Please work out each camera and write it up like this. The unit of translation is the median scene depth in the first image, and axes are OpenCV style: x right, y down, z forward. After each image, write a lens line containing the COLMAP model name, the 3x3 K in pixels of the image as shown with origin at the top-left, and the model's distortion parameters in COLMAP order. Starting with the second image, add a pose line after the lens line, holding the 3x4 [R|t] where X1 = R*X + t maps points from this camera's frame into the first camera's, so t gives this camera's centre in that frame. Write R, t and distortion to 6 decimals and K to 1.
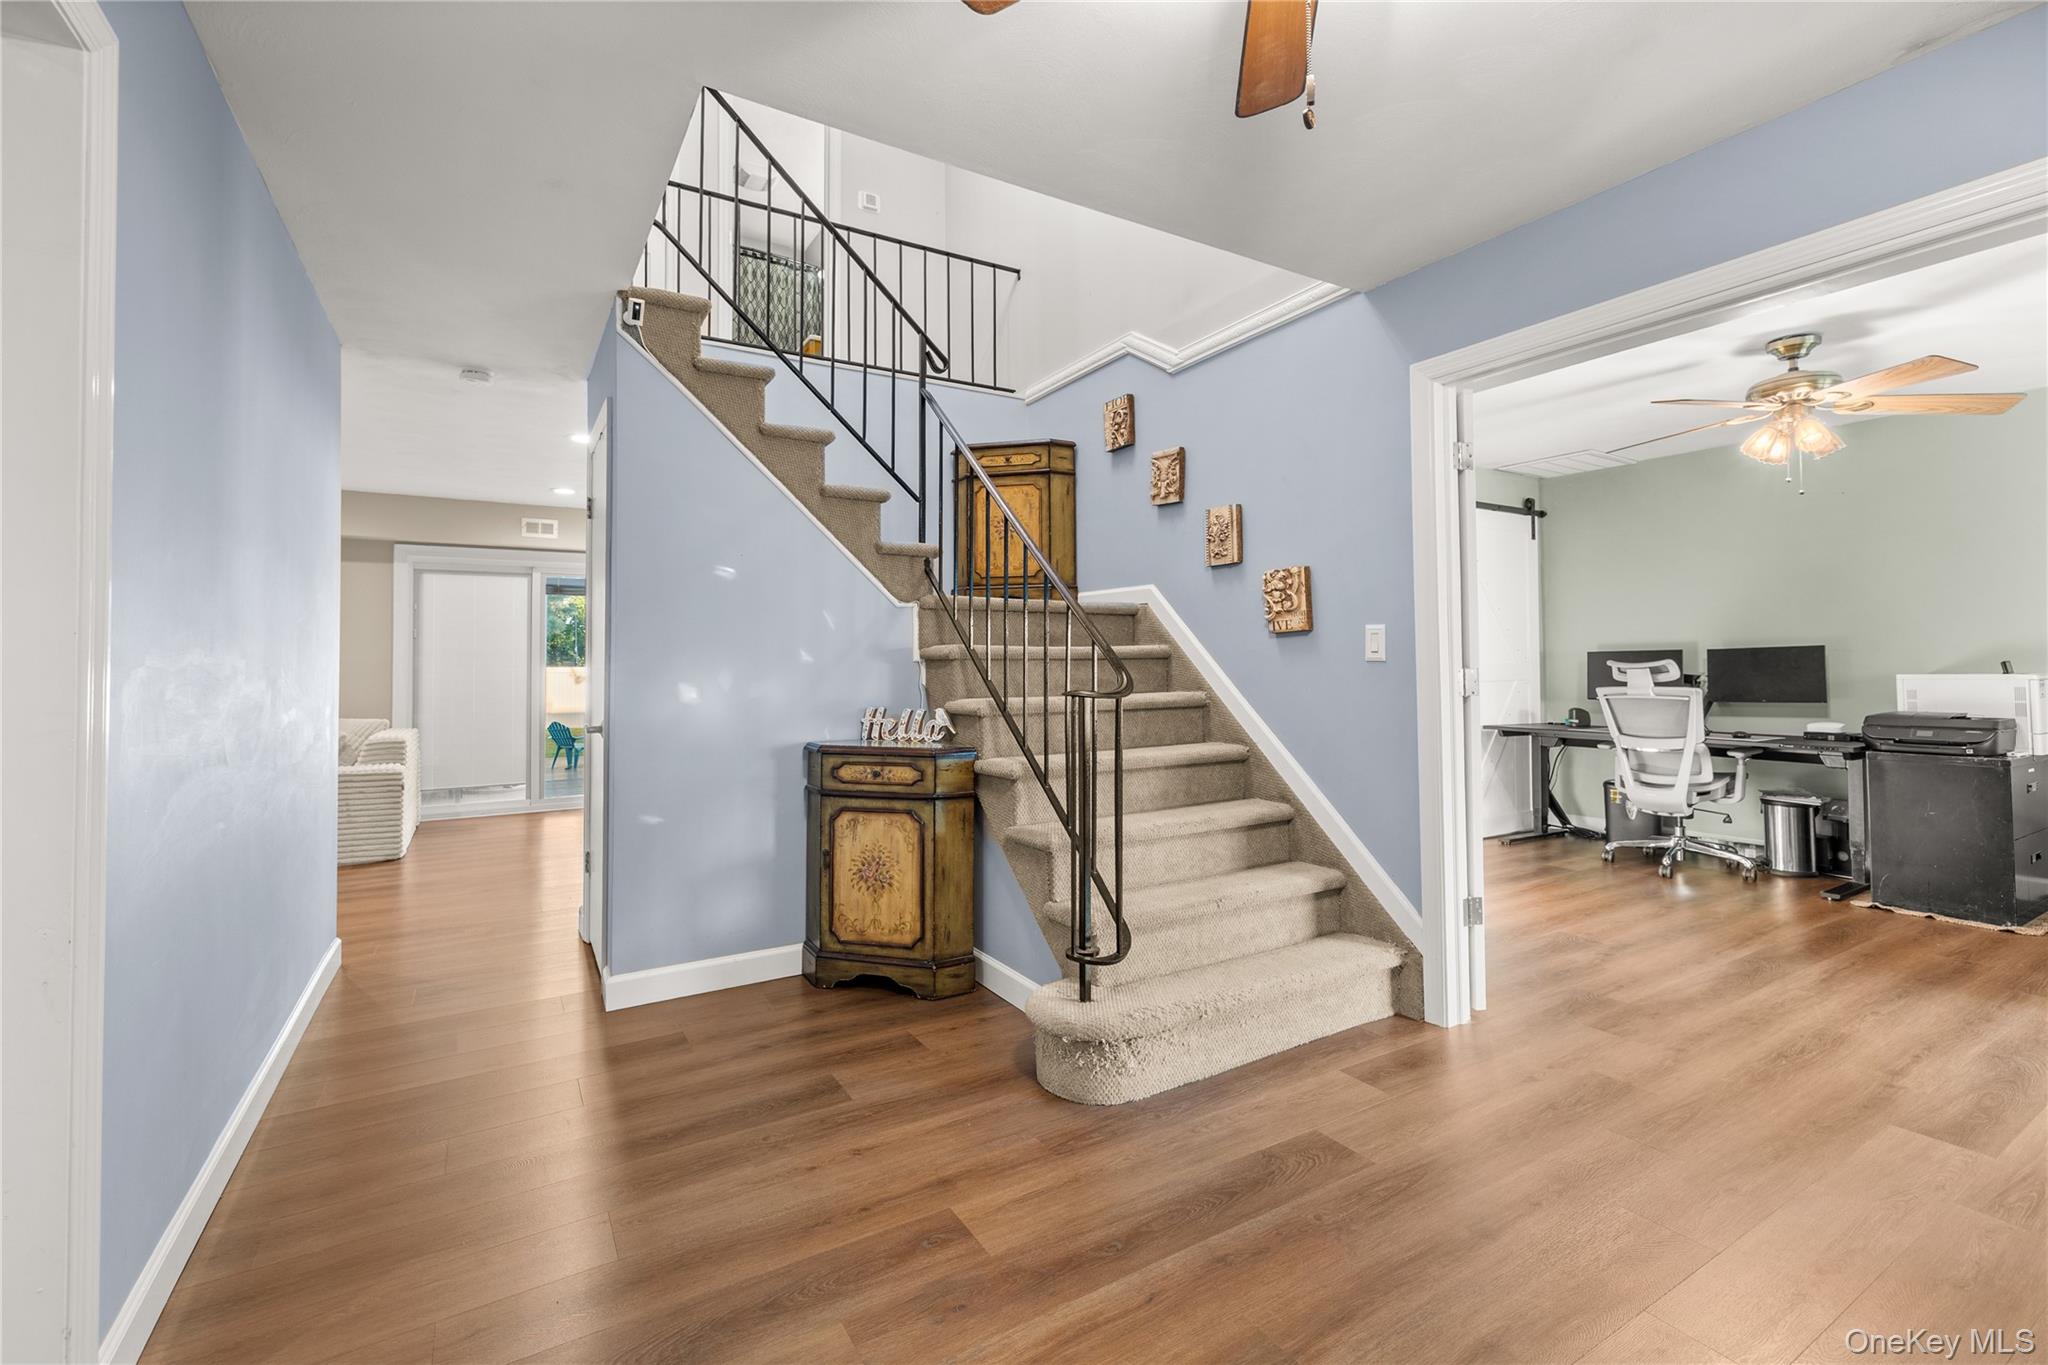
lens RADIAL K [[878.0, 0, 1011.5], [0, 878.0, 668.5], [0, 0, 1]] dist [0.000523, -0.000029]
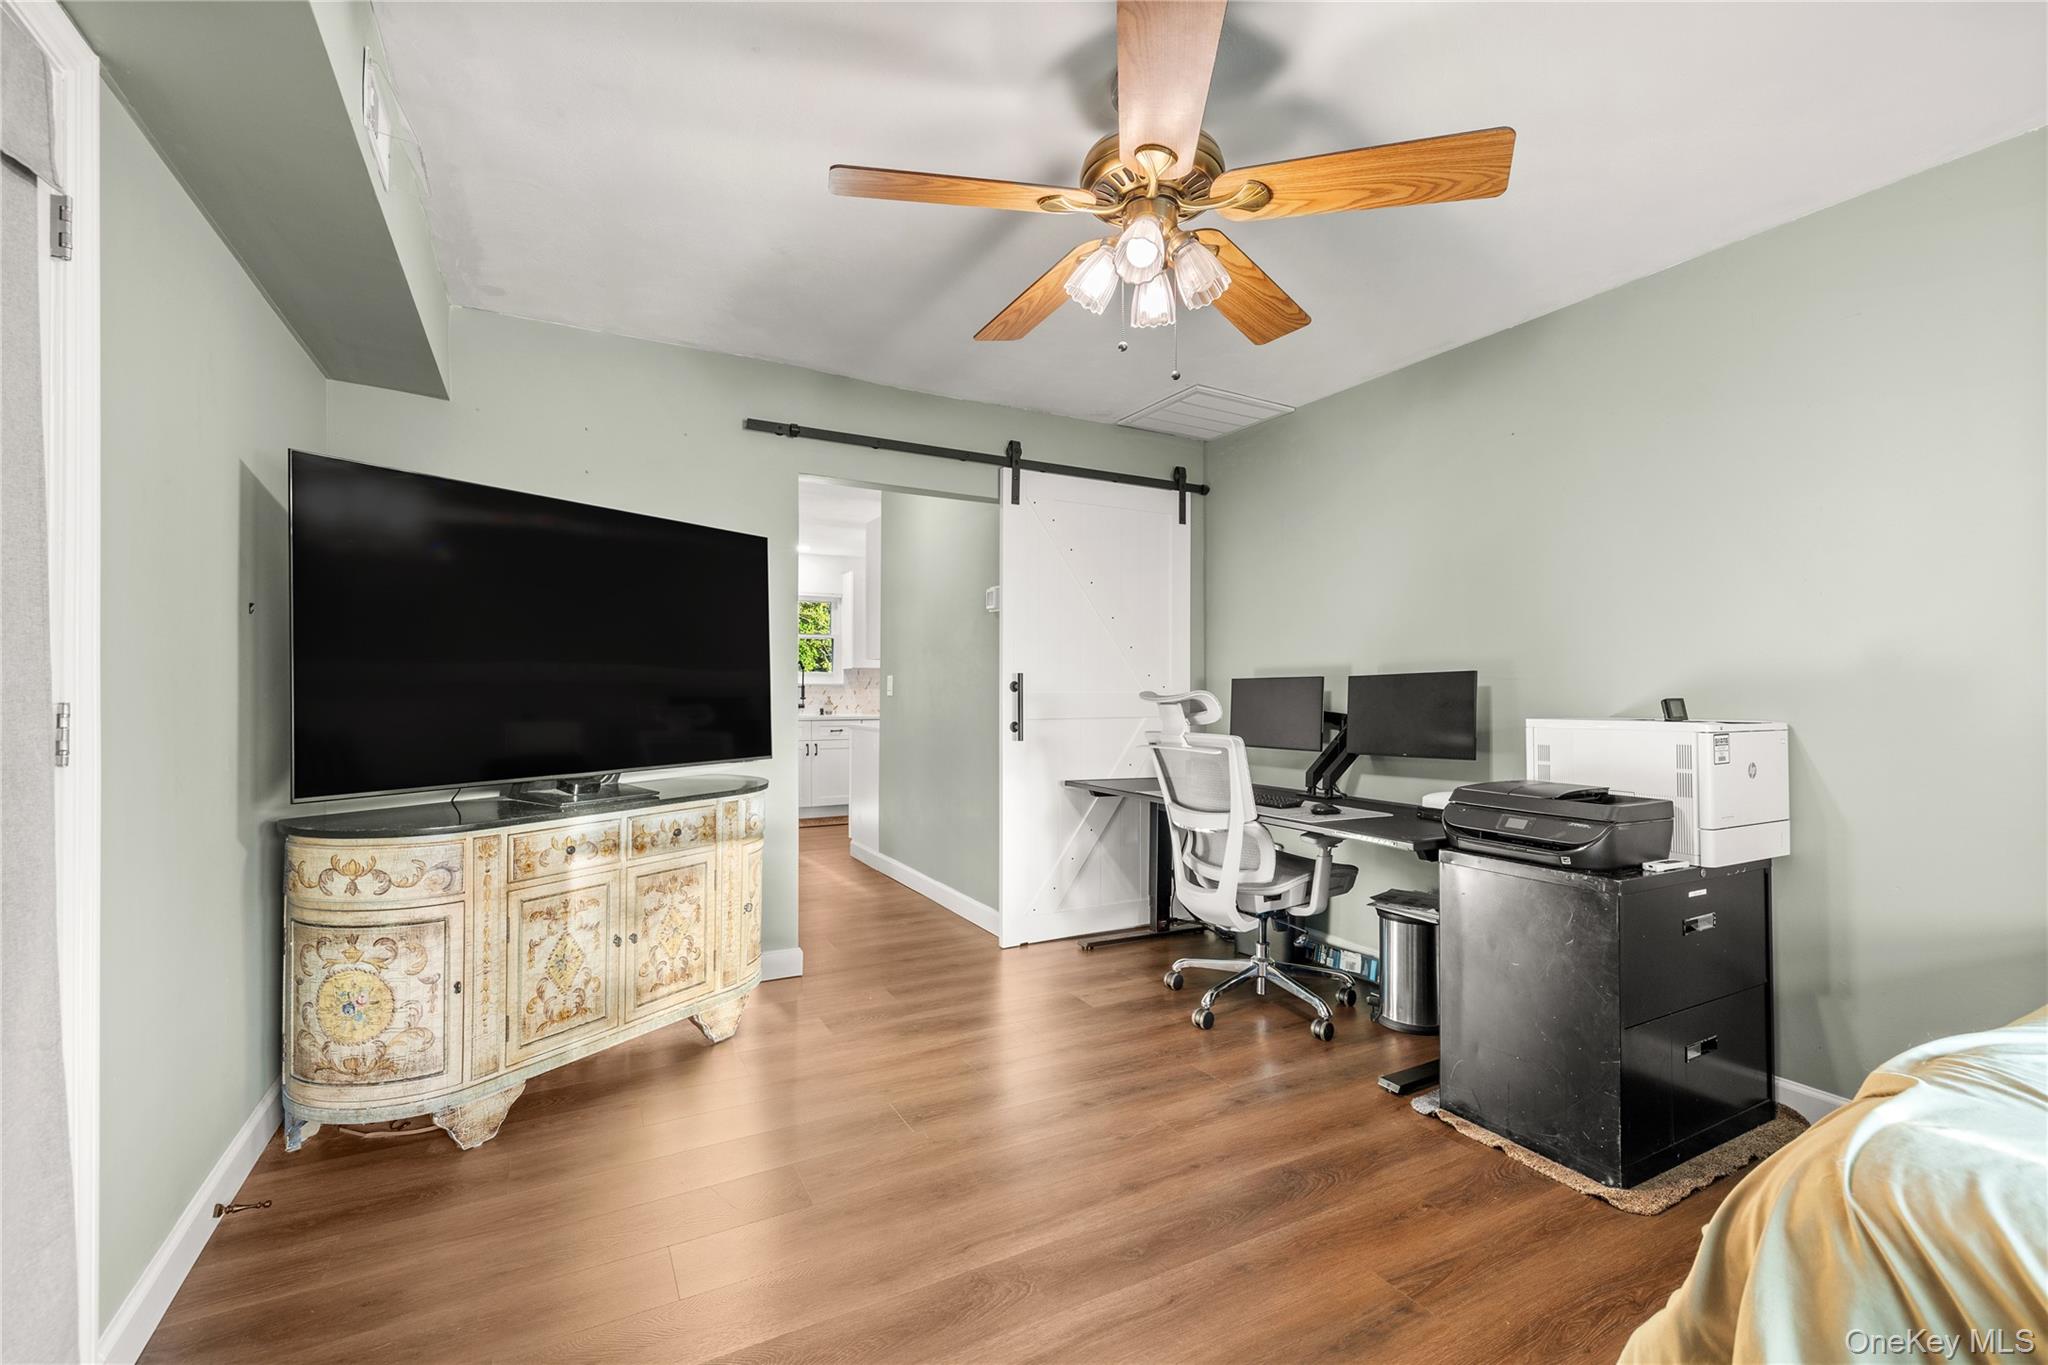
lens RADIAL K [[840.1, 0, 1018.4], [0, 840.1, 703.3], [0, 0, 1]] dist [-0.036670, -0.000069]
pose [[0.997774, 0.013714, -0.065256, 0.453143], [-0.013081, 0.999863, 0.010114, -0.003201], [0.065385, -0.009237, 0.997817, 0.268118]]
